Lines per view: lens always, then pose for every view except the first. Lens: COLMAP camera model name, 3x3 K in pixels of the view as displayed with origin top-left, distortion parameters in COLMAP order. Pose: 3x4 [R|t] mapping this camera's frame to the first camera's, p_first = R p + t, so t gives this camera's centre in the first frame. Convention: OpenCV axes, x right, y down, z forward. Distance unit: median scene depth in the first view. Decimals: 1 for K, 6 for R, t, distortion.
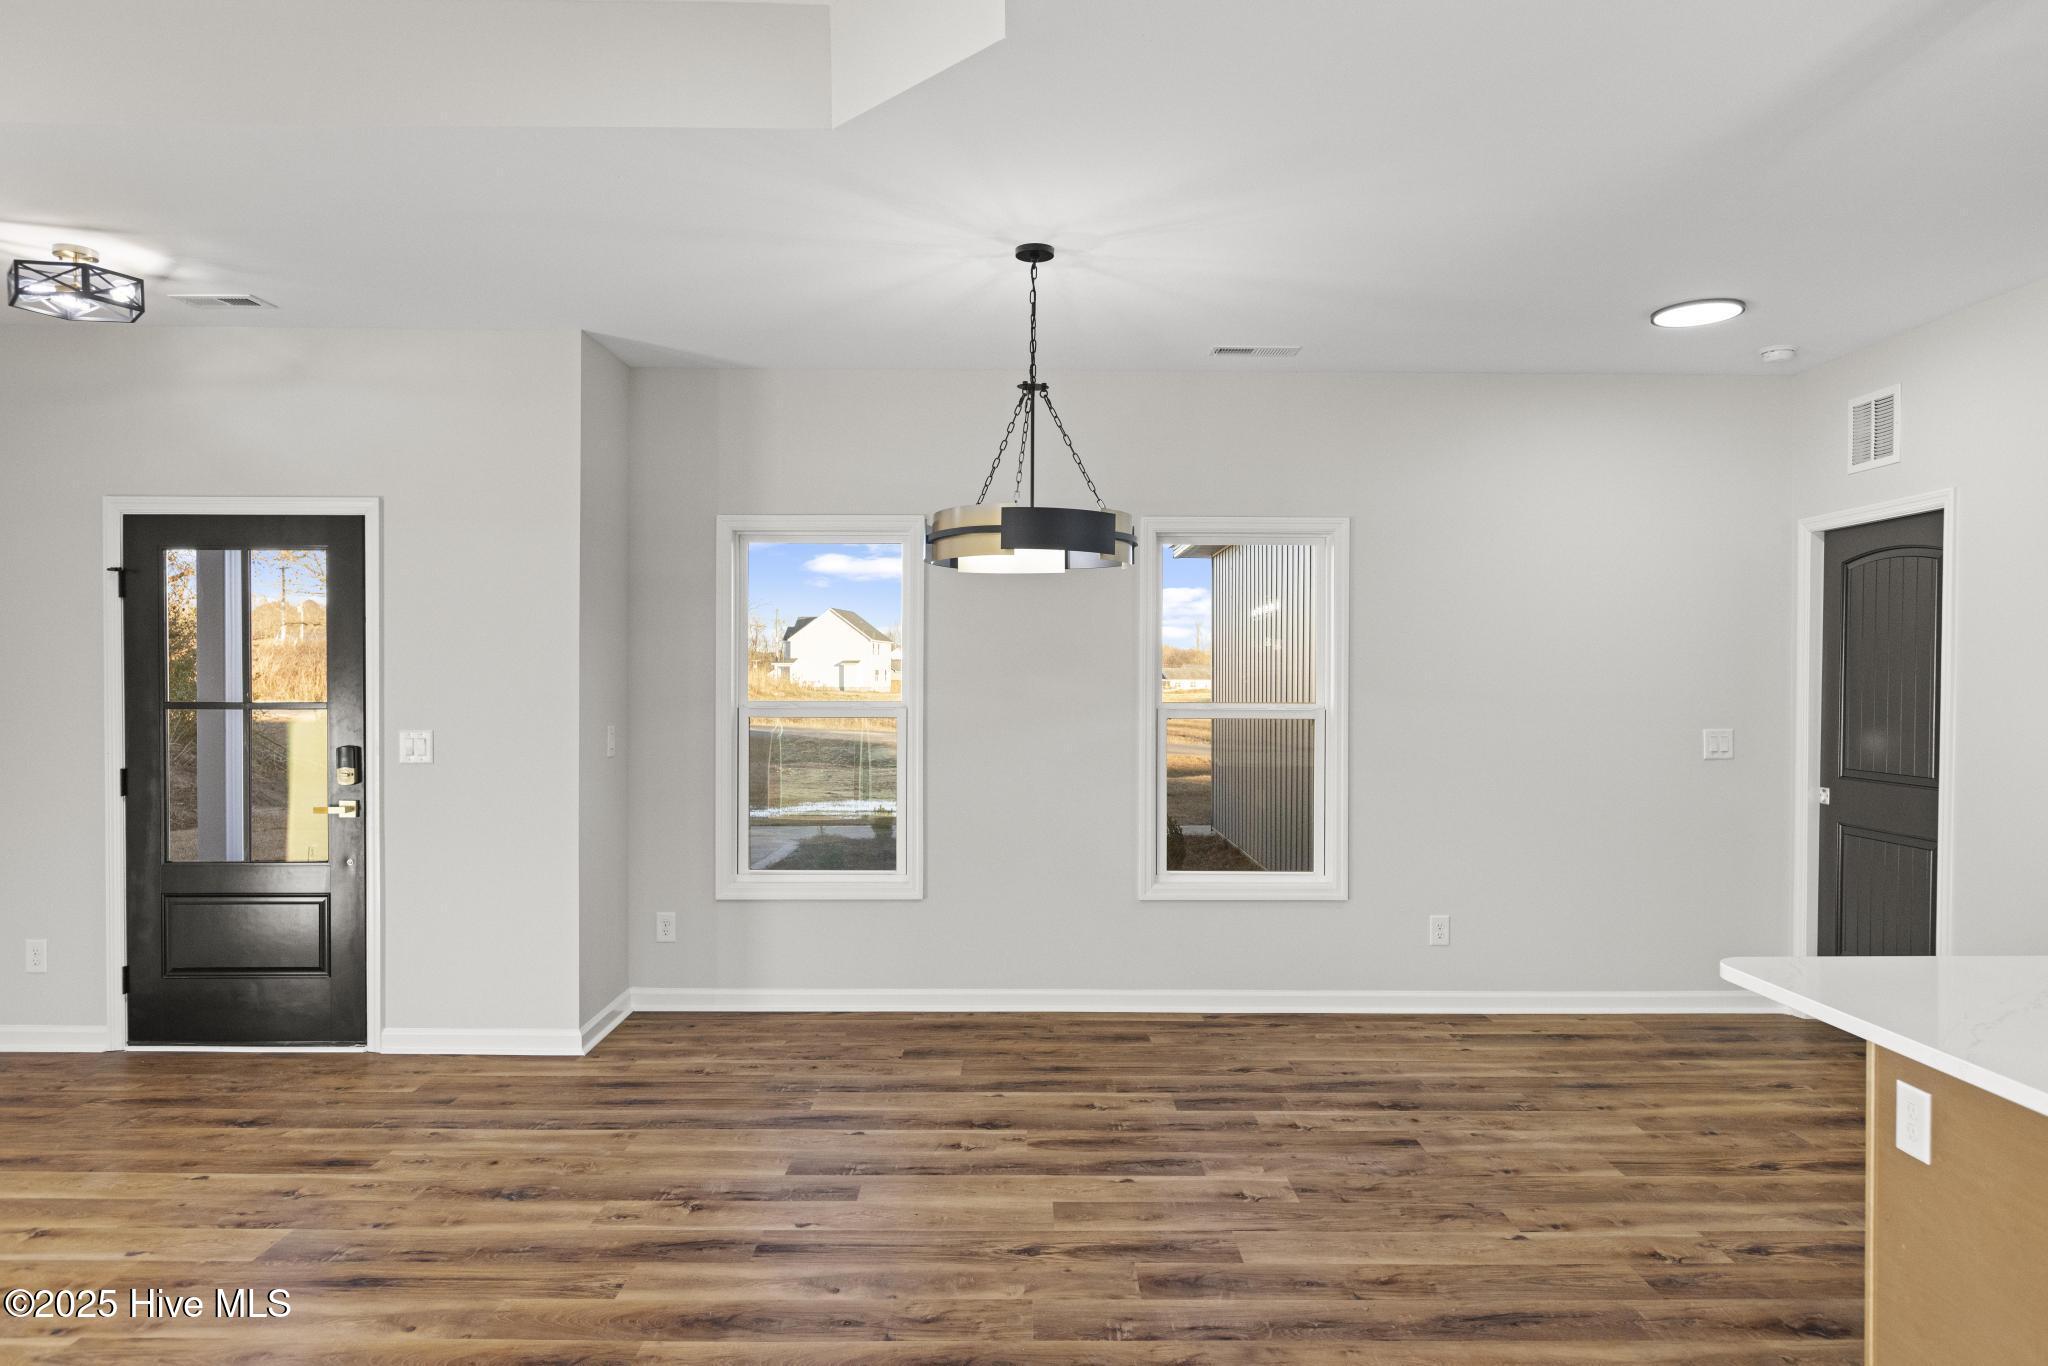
lens RADIAL K [[1257.0, 0, 1035.4], [0, 1257.0, 693.6], [0, 0, 1]] dist [-0.003568, -0.000816]
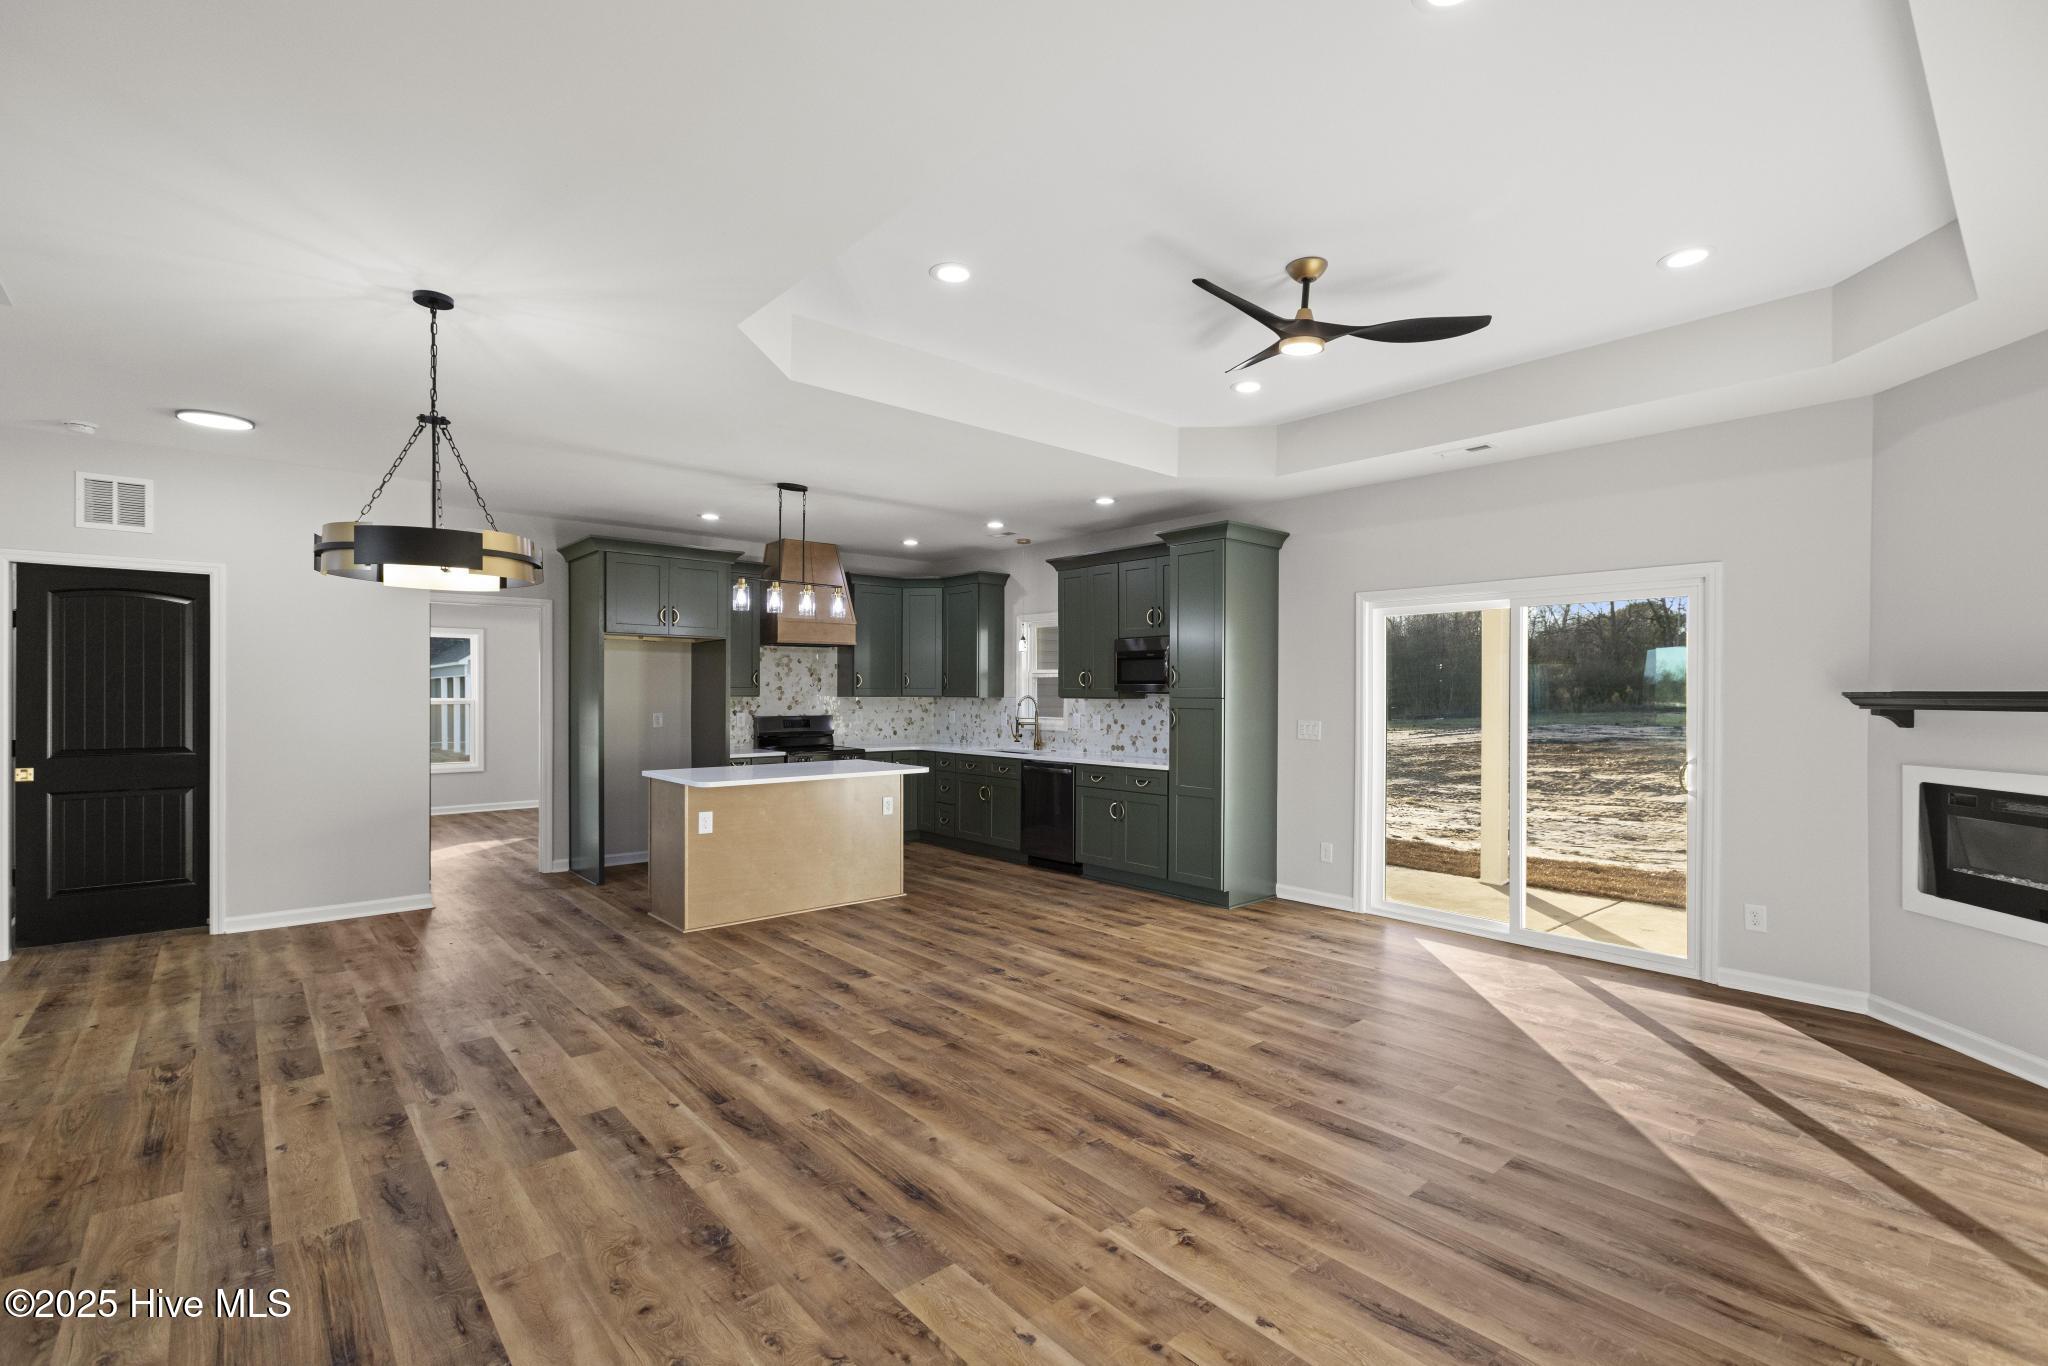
lens RADIAL K [[914.4, 0, 1030.1], [0, 914.4, 695.3], [0, 0, 1]] dist [0.000920, 0.000514]
pose [[-0.654819, -0.009940, 0.755720, -0.908091], [0.003187, 0.999868, 0.015912, -0.010840], [-0.755779, 0.012828, -0.654702, 1.068181]]
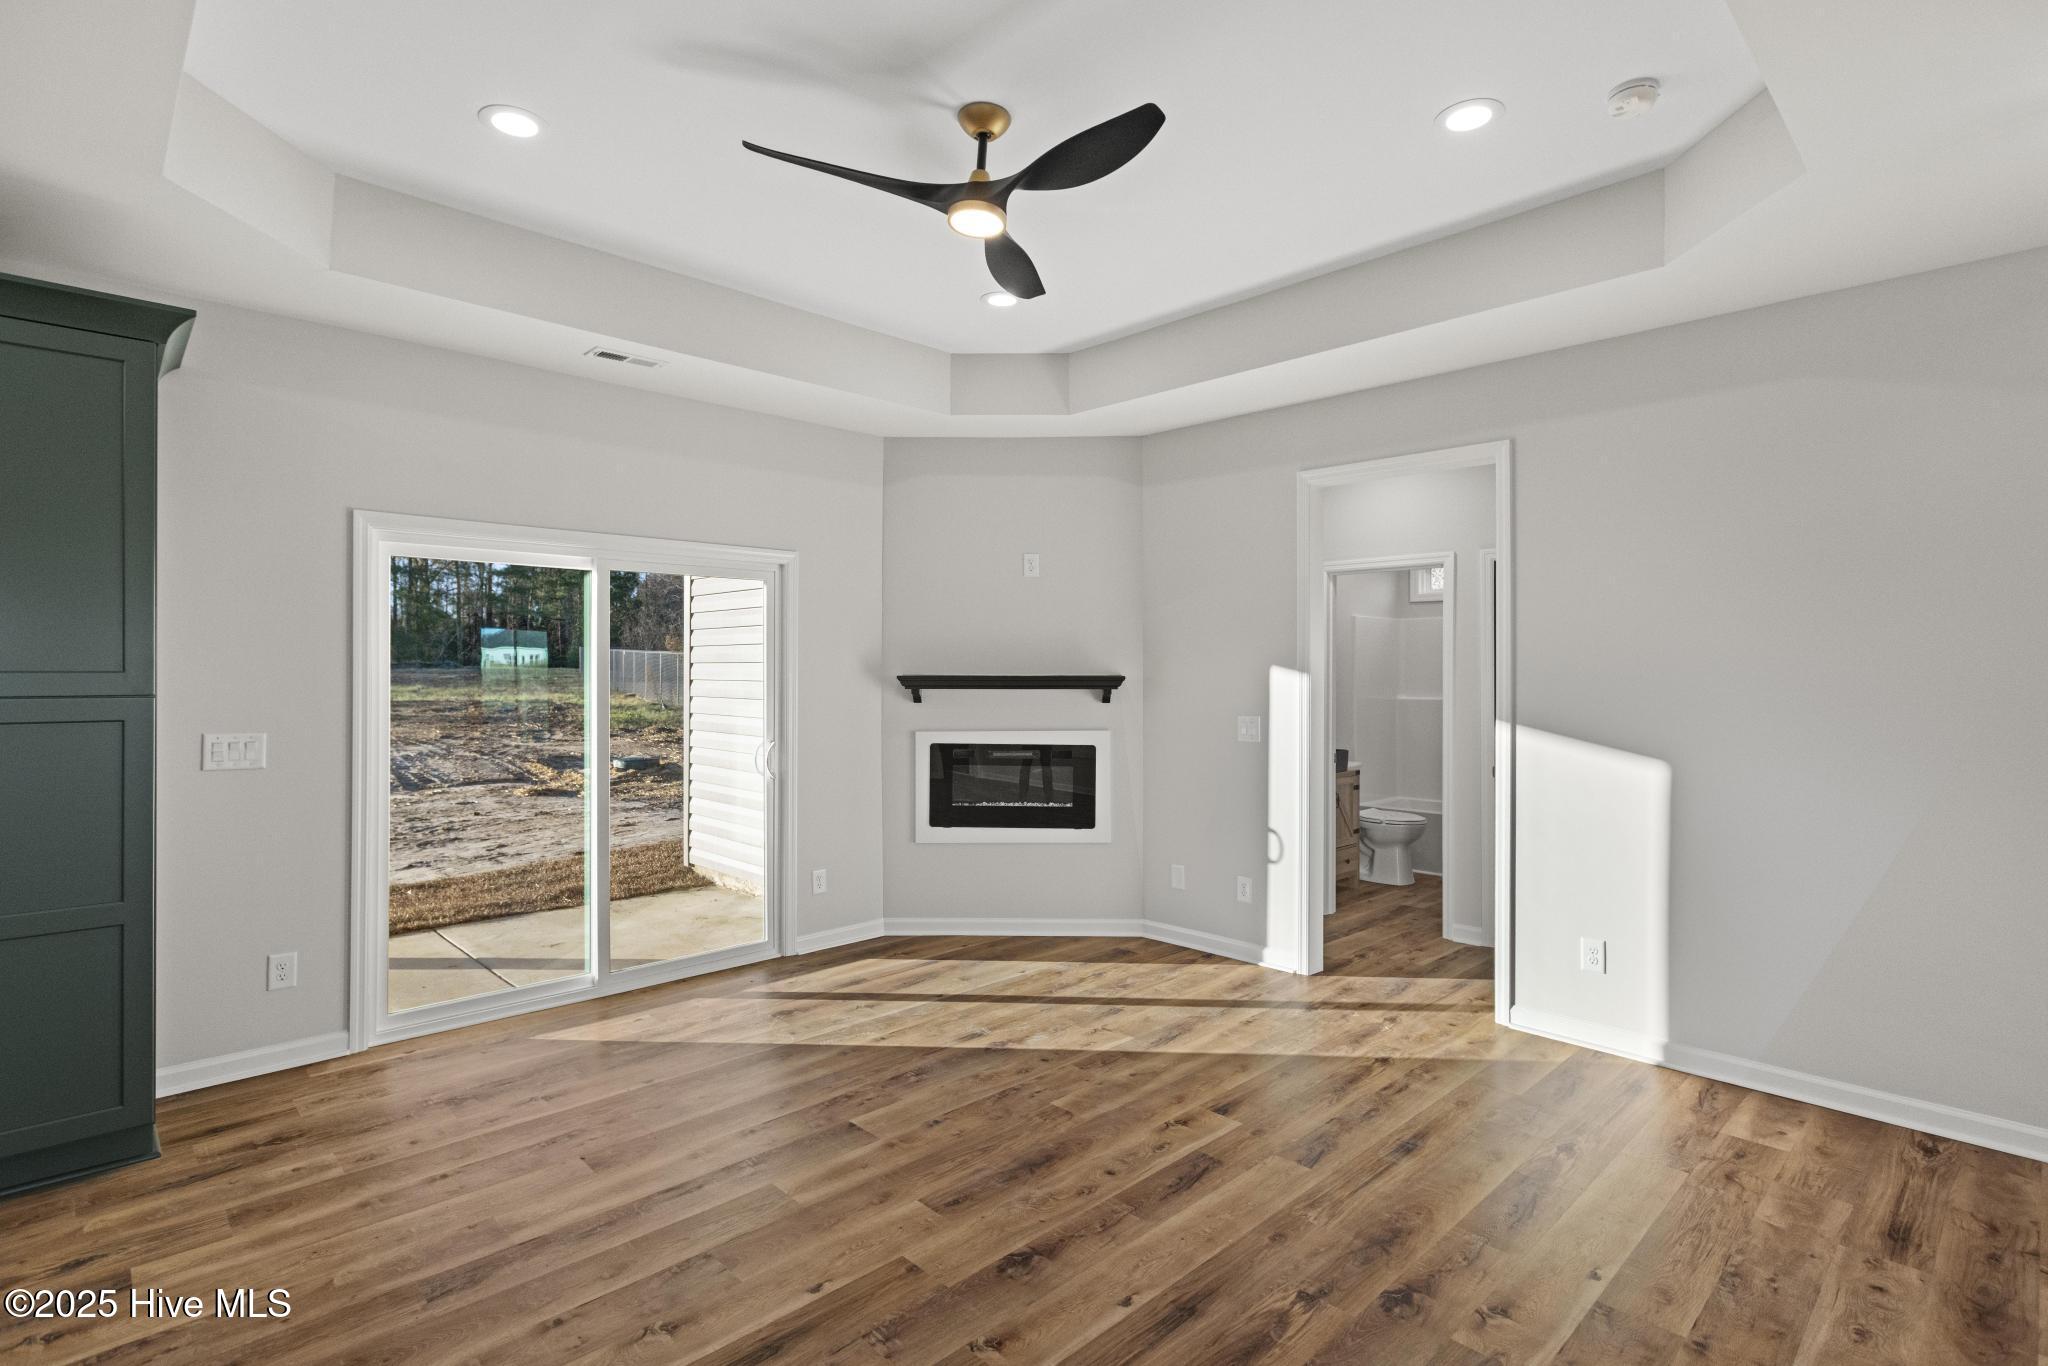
lens RADIAL K [[991.3, 0, 1035.3], [0, 991.3, 670.9], [0, 0, 1]] dist [-0.001174, -0.000413]
pose [[-0.721011, -0.006541, -0.692893, 0.024630], [-0.016361, 0.999837, 0.007586, -0.016144], [0.692730, 0.016806, -0.721001, 0.836589]]
